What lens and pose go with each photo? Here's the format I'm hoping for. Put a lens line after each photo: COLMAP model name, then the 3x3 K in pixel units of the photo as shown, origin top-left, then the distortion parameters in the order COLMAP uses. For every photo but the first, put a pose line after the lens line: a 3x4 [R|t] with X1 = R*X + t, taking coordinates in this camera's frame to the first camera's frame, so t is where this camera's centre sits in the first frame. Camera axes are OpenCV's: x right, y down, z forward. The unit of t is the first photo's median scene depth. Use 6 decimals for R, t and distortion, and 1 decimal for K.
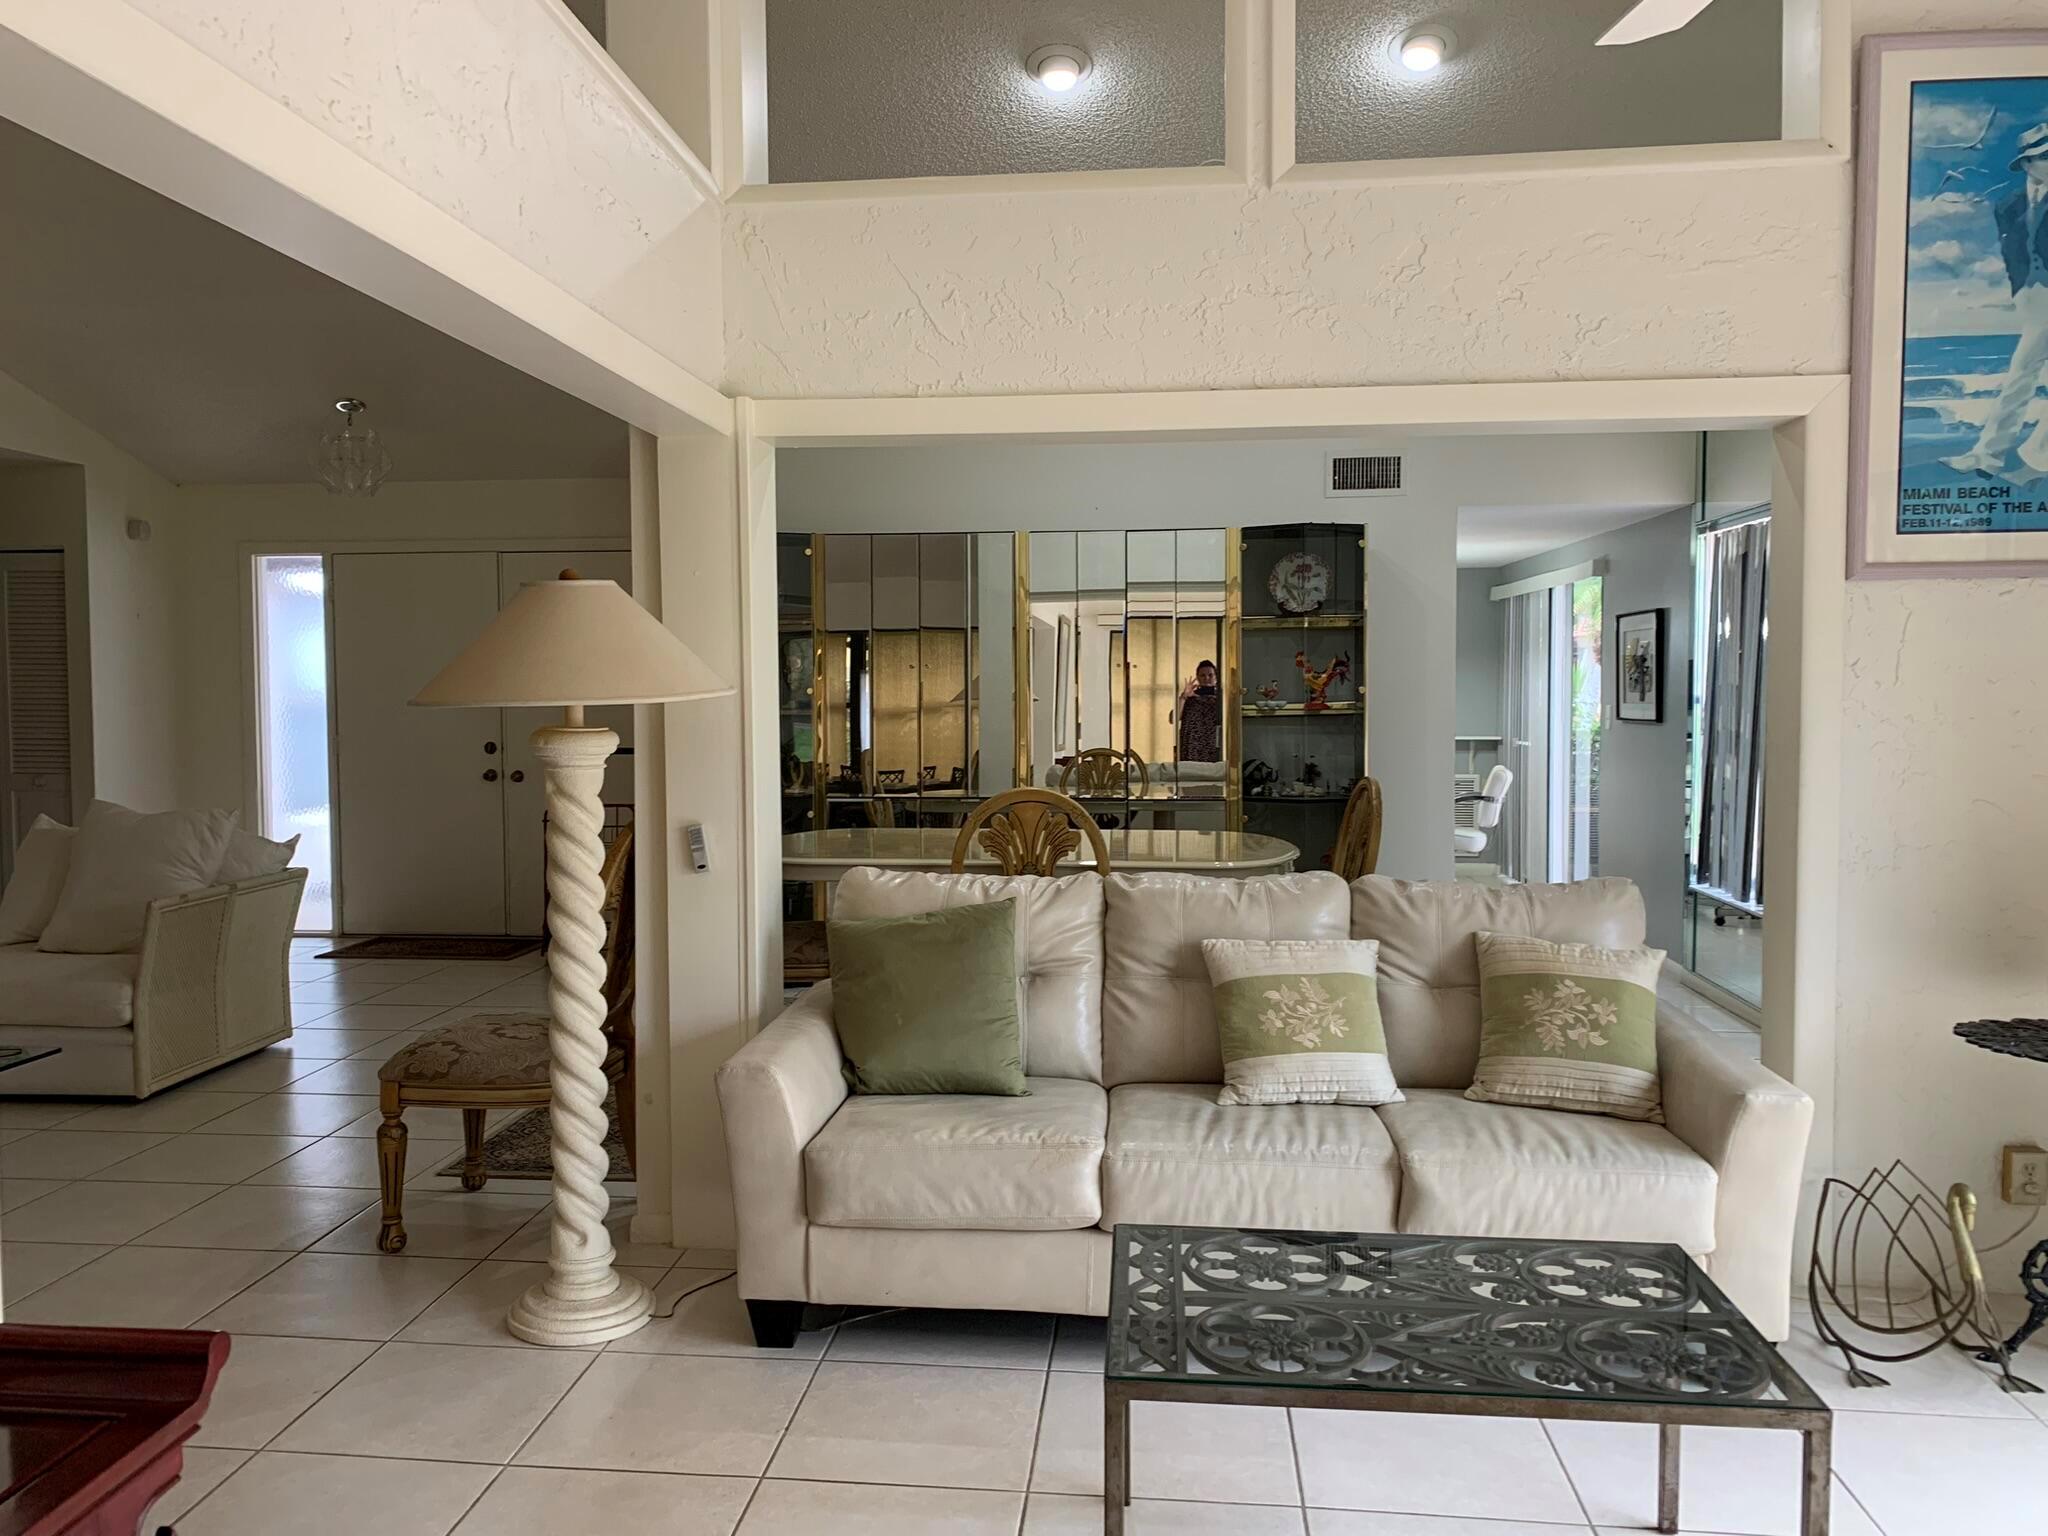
lens RADIAL K [[1563.3, 0, 1016.3], [0, 1563.3, 738.4], [0, 0, 1]] dist [0.054420, -0.075696]
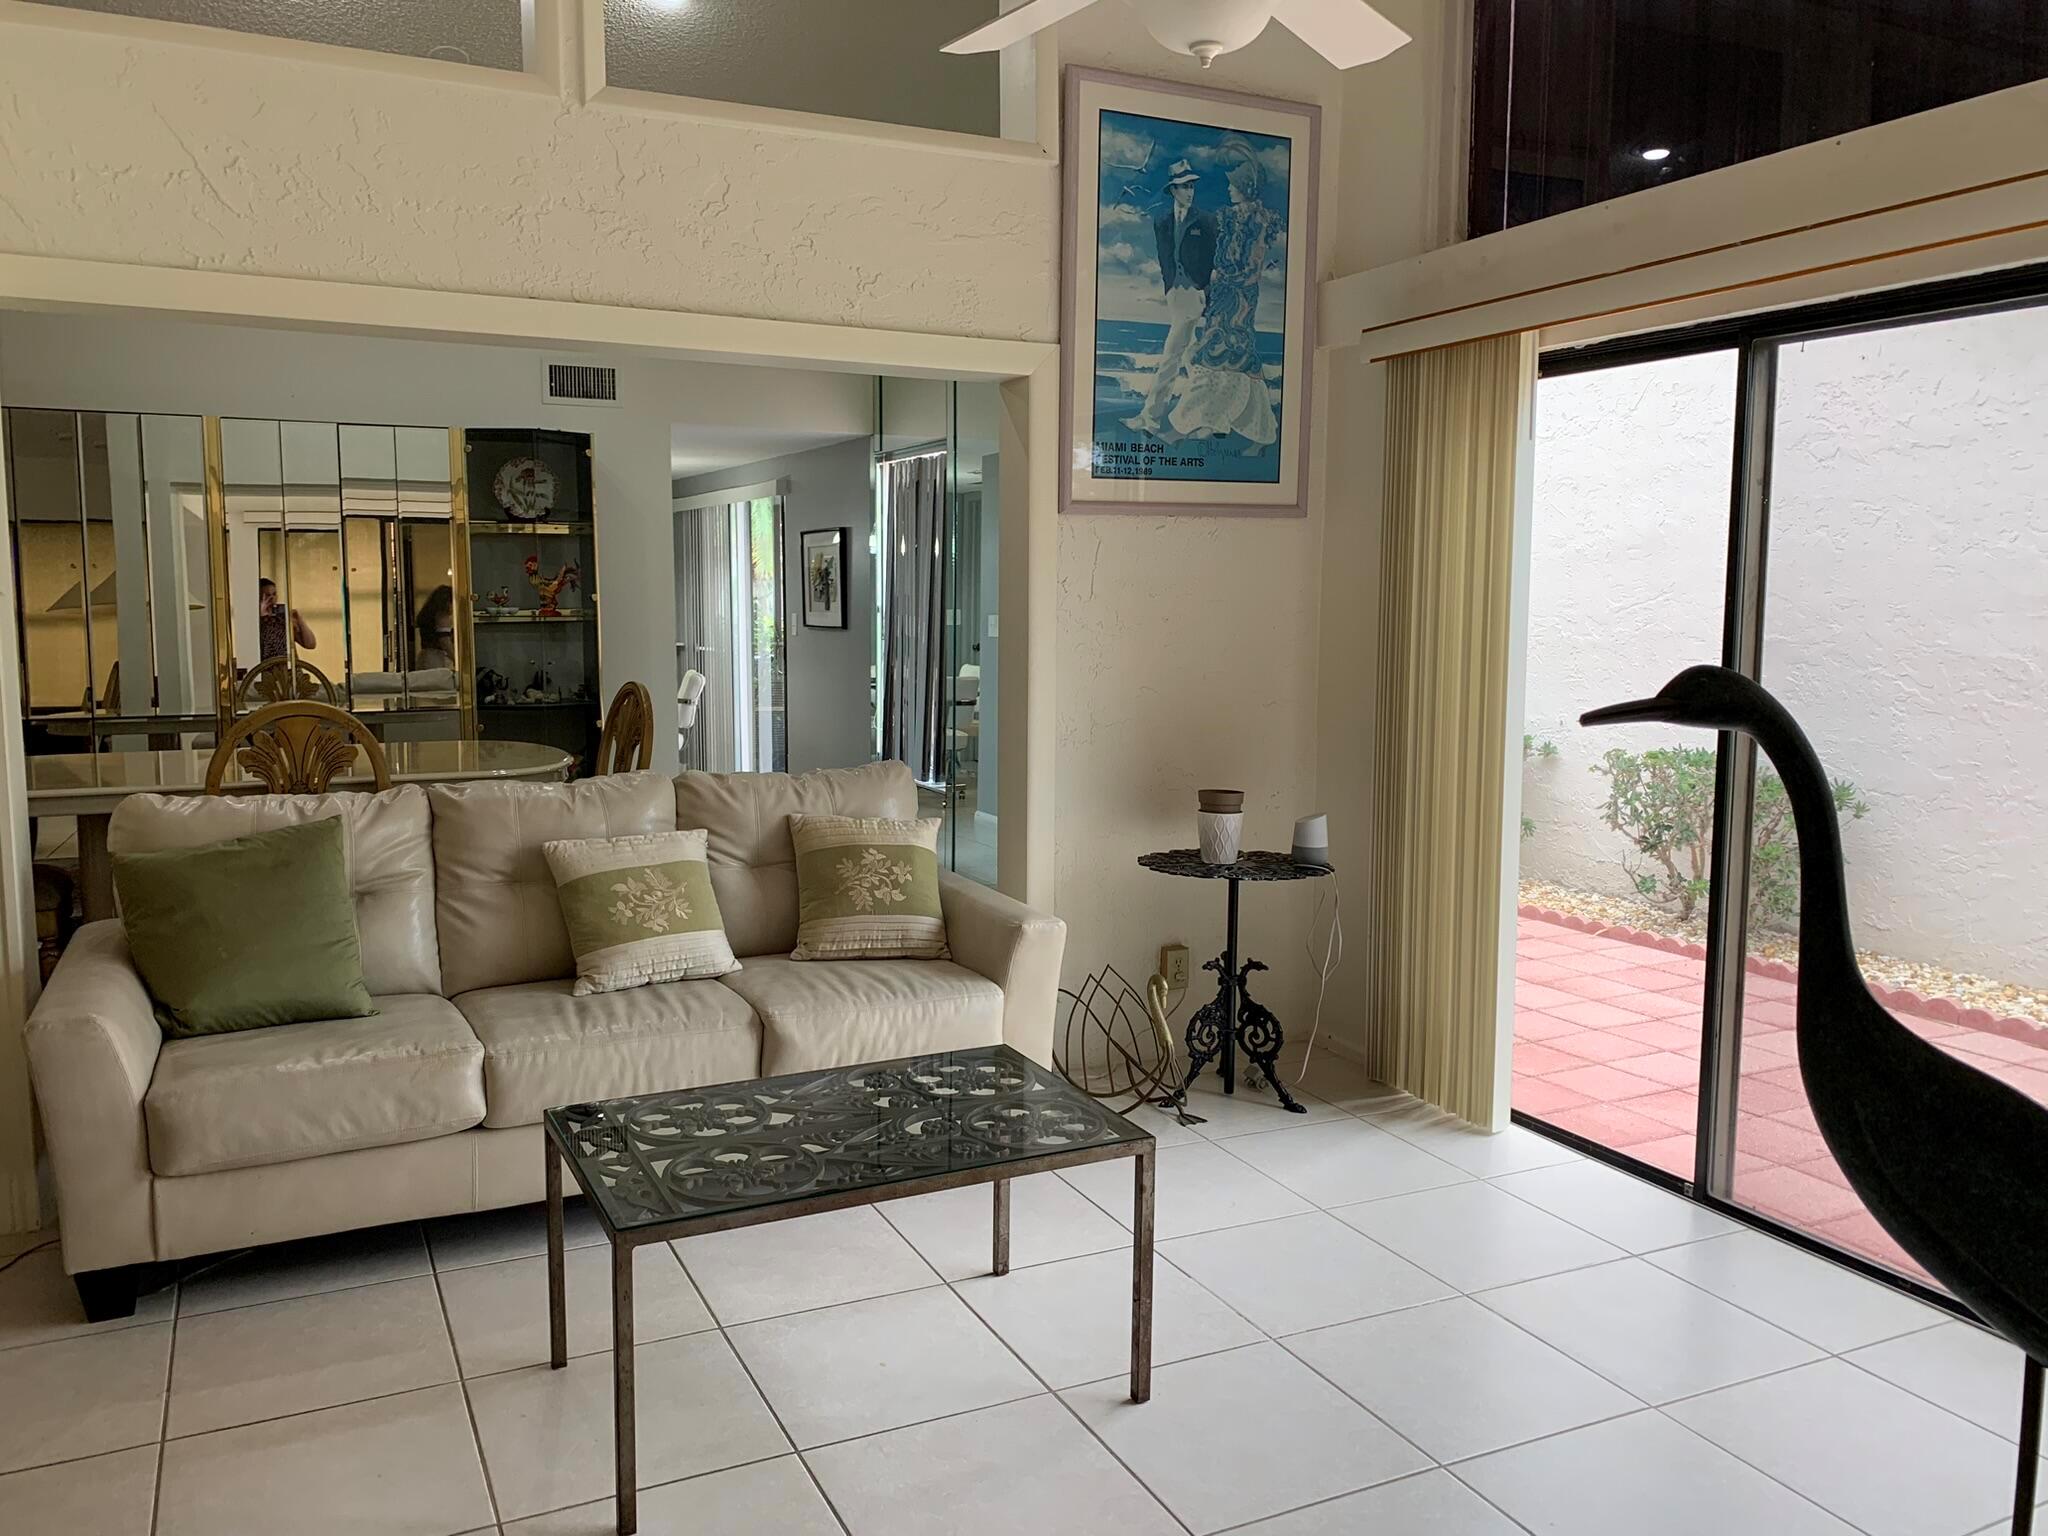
lens RADIAL K [[1563.3, 0, 1016.3], [0, 1563.3, 738.4], [0, 0, 1]] dist [0.054420, -0.075696]
pose [[0.844923, -0.043338, 0.533129, -0.170809], [0.011412, 0.997946, 0.063037, -0.000608], [-0.534766, -0.047177, 0.843682, -0.033697]]
